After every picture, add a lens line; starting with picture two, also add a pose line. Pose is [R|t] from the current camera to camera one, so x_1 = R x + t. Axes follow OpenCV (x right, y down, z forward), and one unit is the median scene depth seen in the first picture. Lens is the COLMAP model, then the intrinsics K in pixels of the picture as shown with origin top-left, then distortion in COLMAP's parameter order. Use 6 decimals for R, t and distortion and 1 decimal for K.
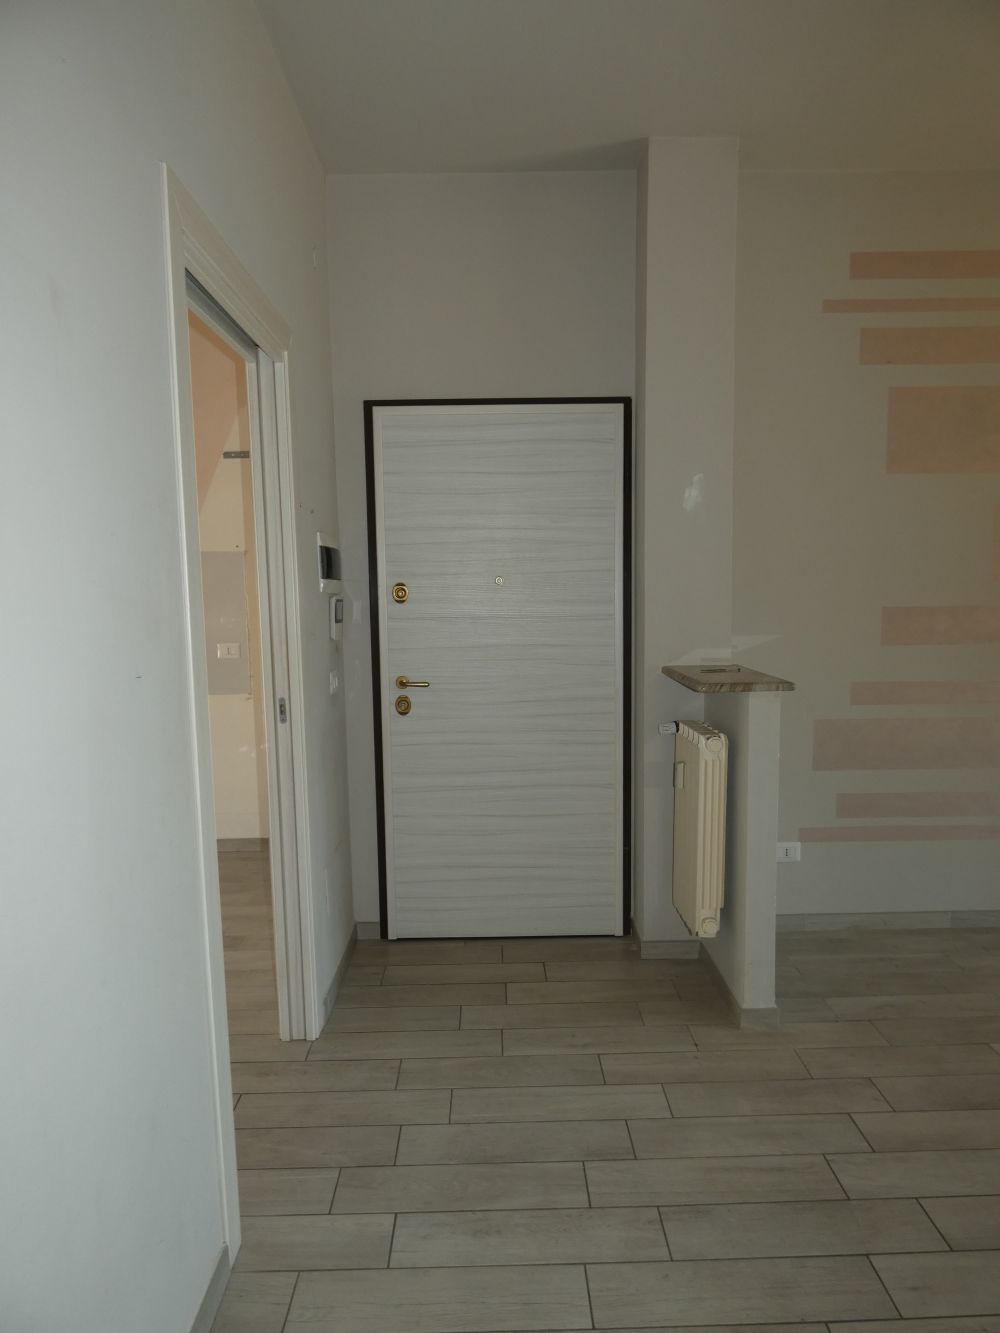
lens RADIAL K [[814.9, 0, 498.2], [0, 814.9, 670.1], [0, 0, 1]] dist [-0.005811, -0.000438]
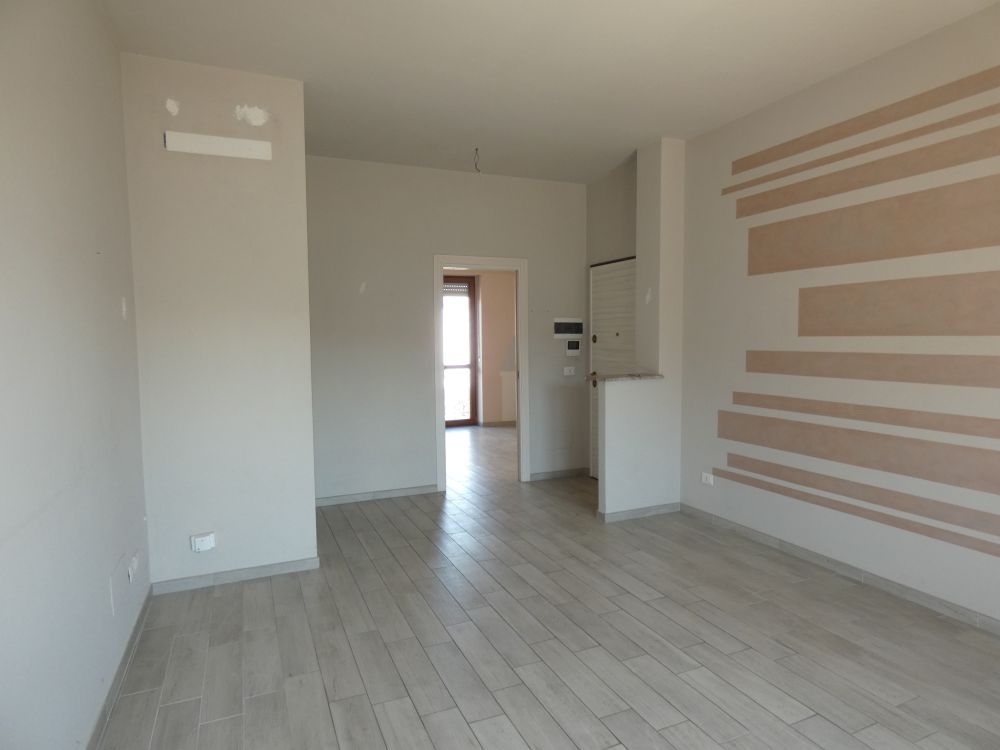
lens RADIAL K [[611.3, 0, 501.3], [0, 611.3, 374.7], [0, 0, 1]] dist [-0.005811, -0.000438]
pose [[0.388156, 0.068046, -0.919078, 1.492920], [-0.092651, 0.995099, 0.034545, -0.021048], [0.916925, 0.071745, 0.392558, -0.010185]]
